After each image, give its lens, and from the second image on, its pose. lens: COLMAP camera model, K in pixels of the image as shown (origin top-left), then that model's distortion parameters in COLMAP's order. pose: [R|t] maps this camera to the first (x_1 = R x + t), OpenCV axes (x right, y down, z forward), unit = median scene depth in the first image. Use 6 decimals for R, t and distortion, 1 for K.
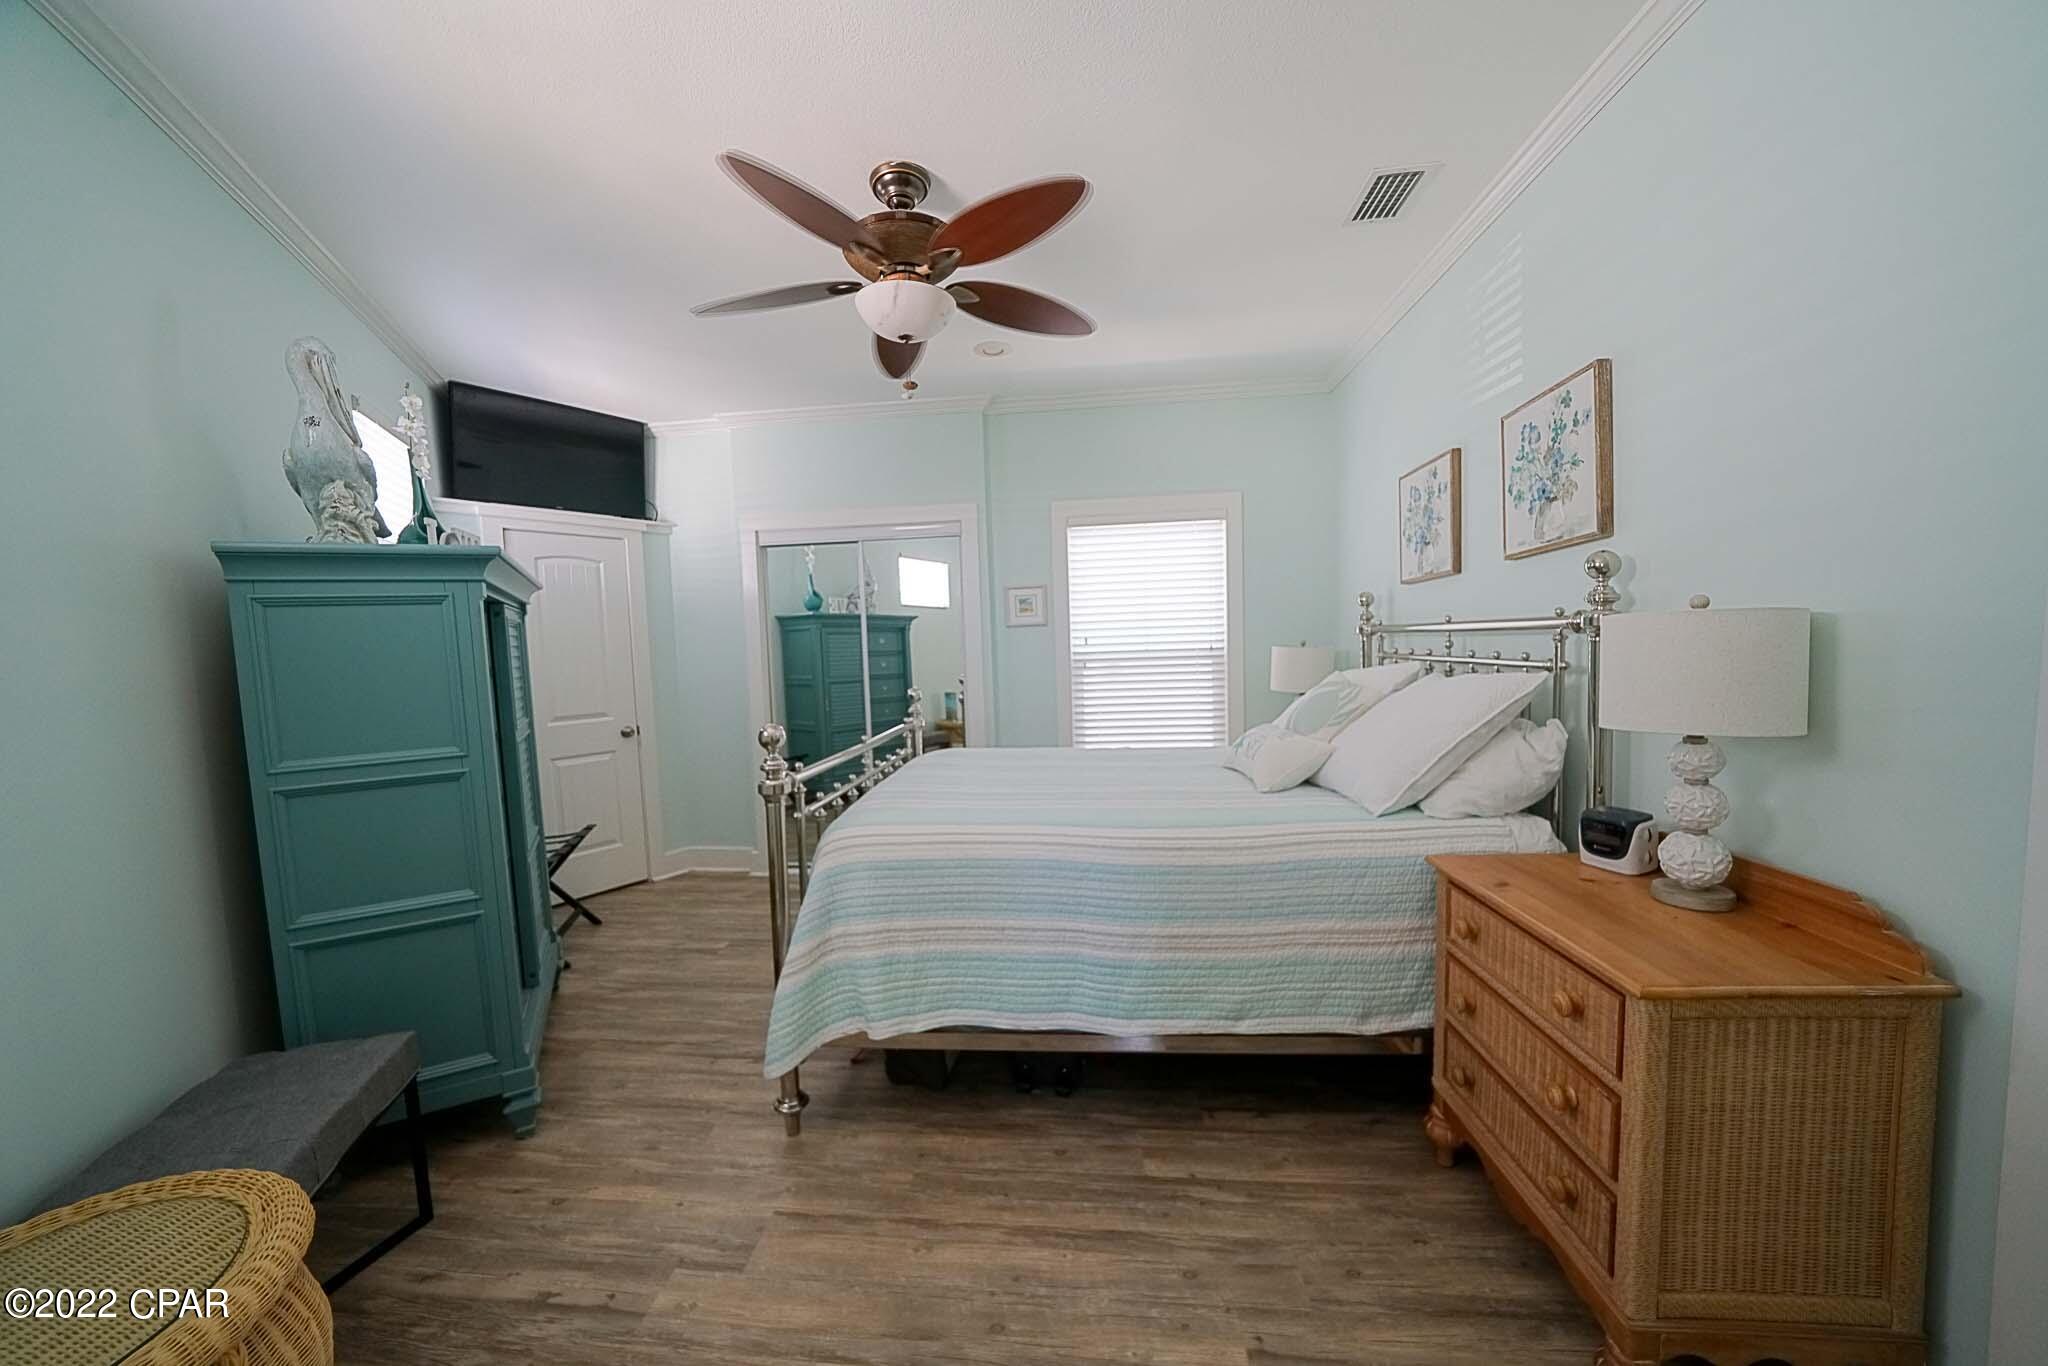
lens RADIAL K [[715.4, 0, 1010.9], [0, 715.4, 688.8], [0, 0, 1]] dist [-0.022974, 0.002371]
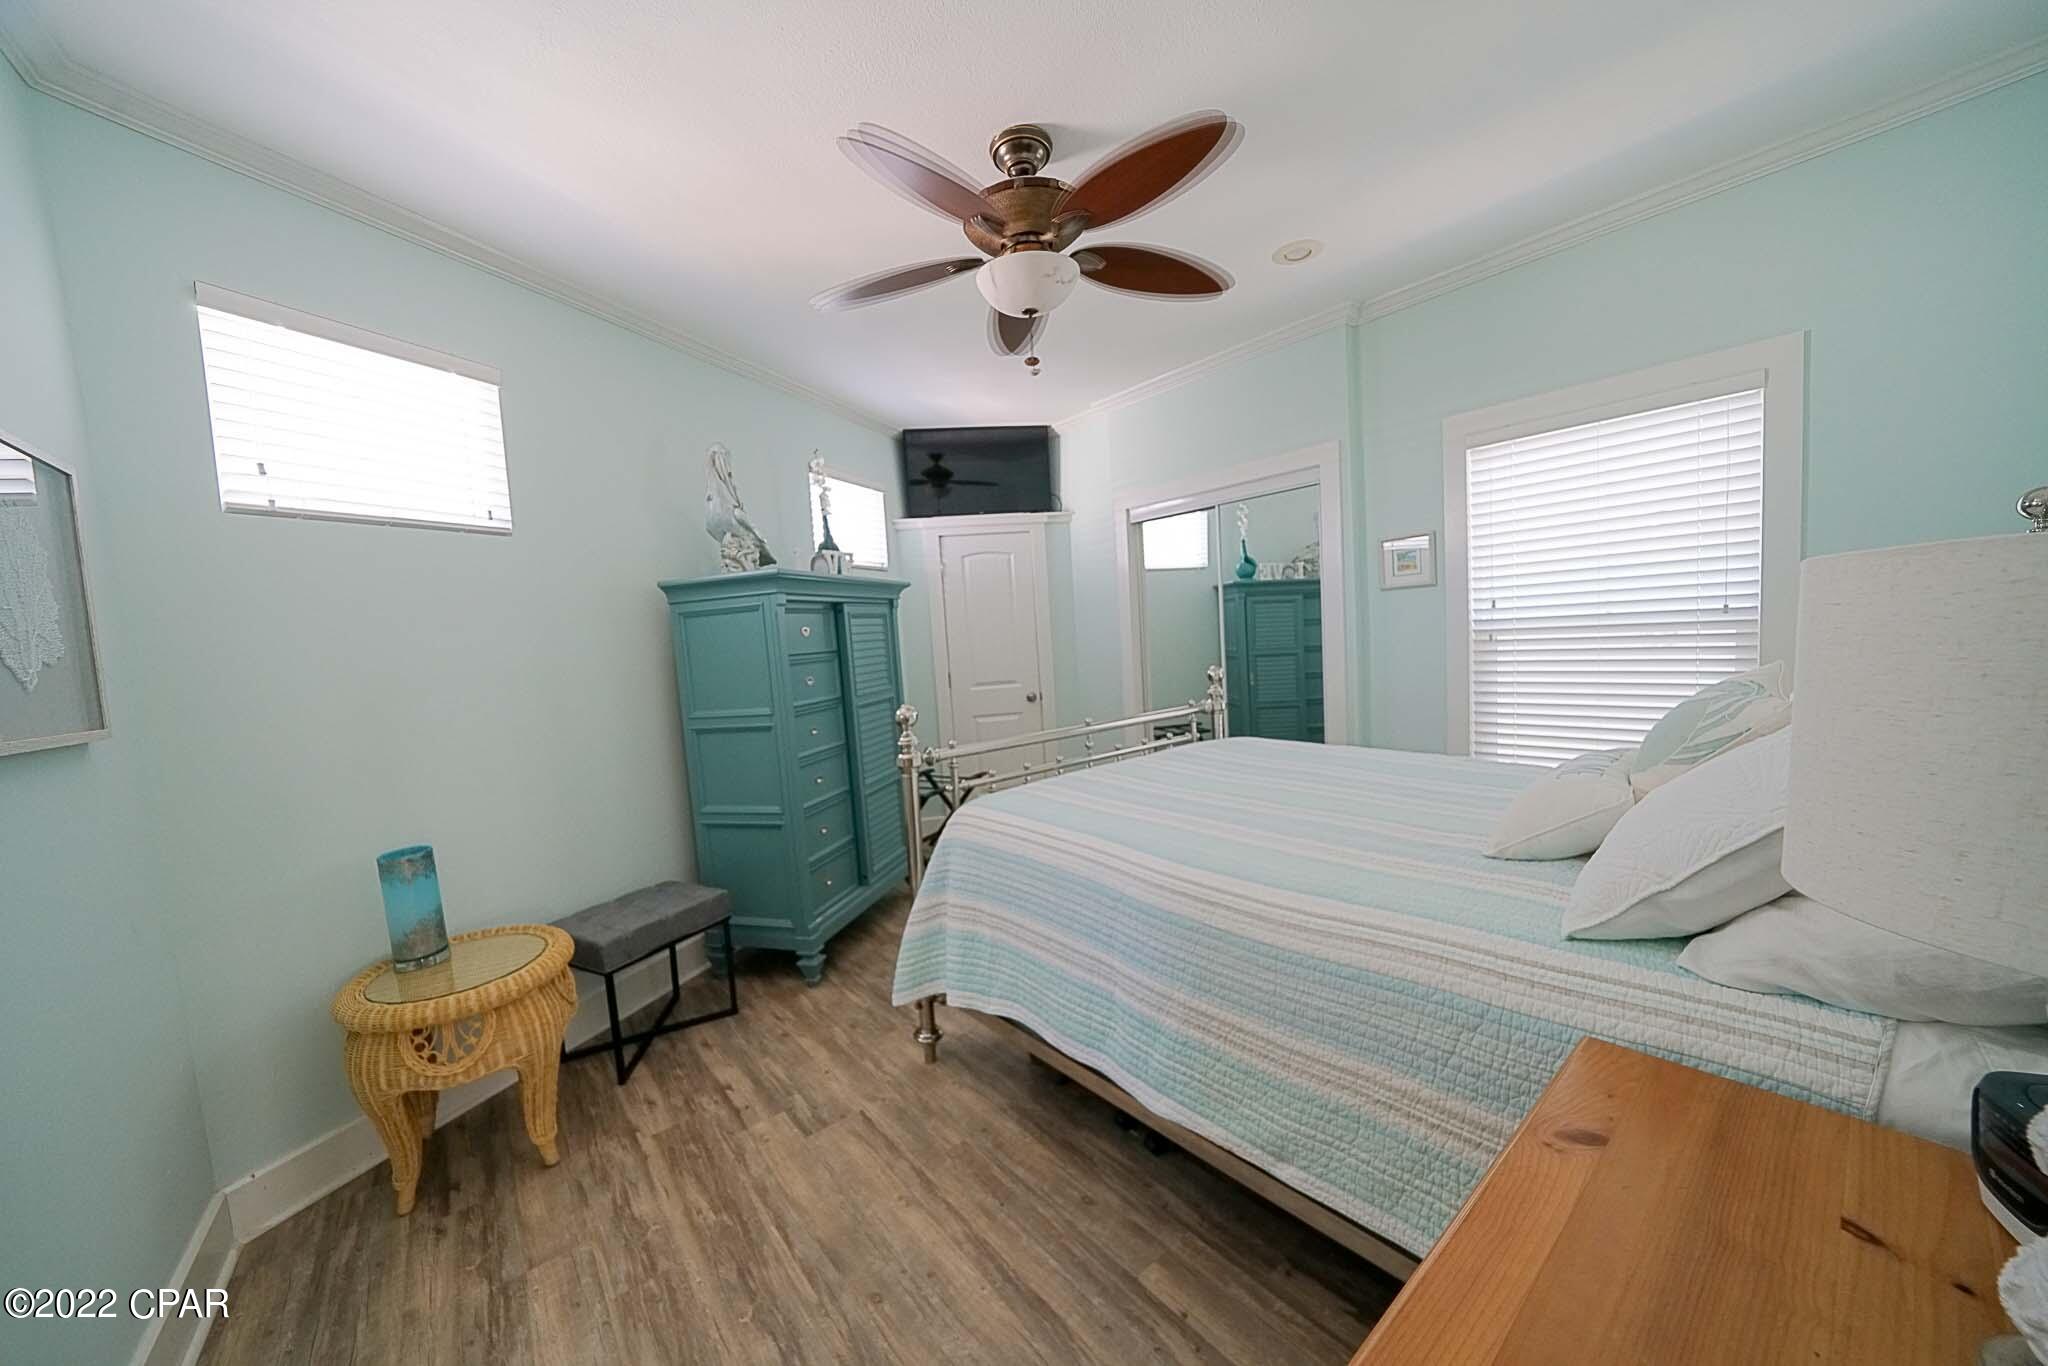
lens RADIAL K [[715.4, 0, 1006.8], [0, 715.4, 691.0], [0, 0, 1]] dist [-0.022974, 0.002371]
pose [[0.696230, 0.045361, -0.716384, 0.614754], [-0.004744, 0.998270, 0.058599, -0.042425], [0.717803, -0.037400, 0.695241, 0.330018]]
